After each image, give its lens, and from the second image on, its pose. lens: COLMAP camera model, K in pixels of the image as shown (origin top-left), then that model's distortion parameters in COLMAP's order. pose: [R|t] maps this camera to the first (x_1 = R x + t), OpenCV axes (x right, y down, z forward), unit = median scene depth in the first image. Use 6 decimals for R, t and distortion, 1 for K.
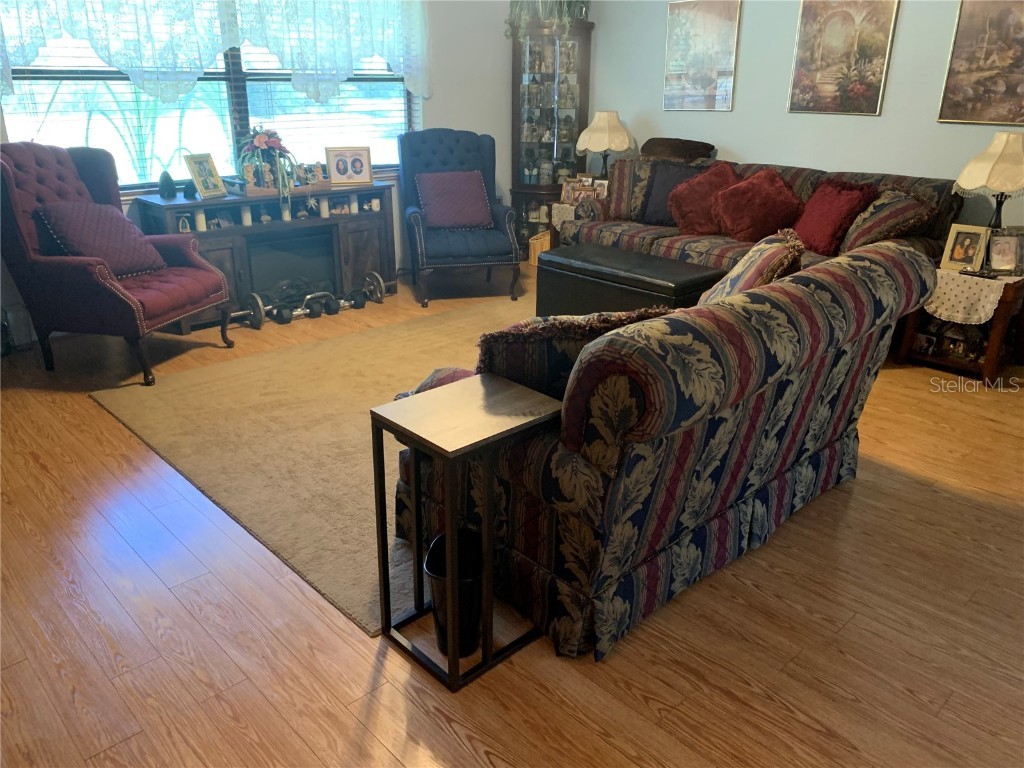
lens RADIAL K [[774.0, 0, 501.6], [0, 774.0, 384.9], [0, 0, 1]] dist [0.106110, -0.252341]
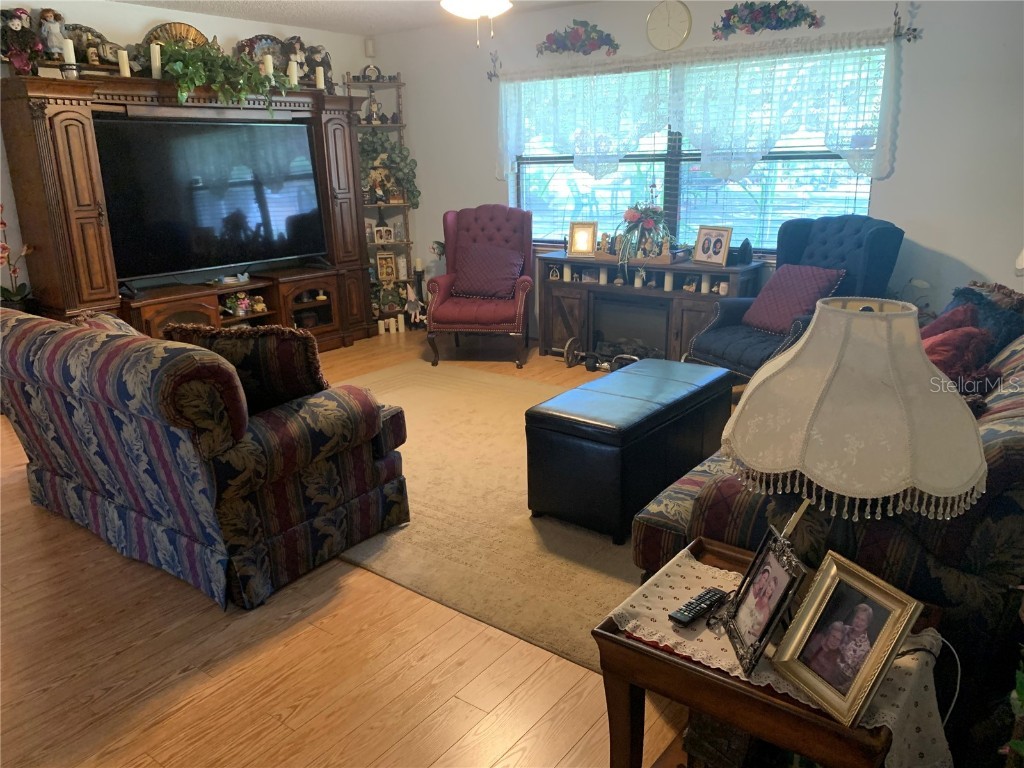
lens RADIAL K [[774.0, 0, 501.6], [0, 774.0, 384.9], [0, 0, 1]] dist [0.106110, -0.252341]
pose [[0.150405, 0.269216, -0.951263, 0.758631], [-0.333599, 0.919593, 0.207507, -0.242909], [0.930640, 0.286131, 0.228121, 0.604001]]
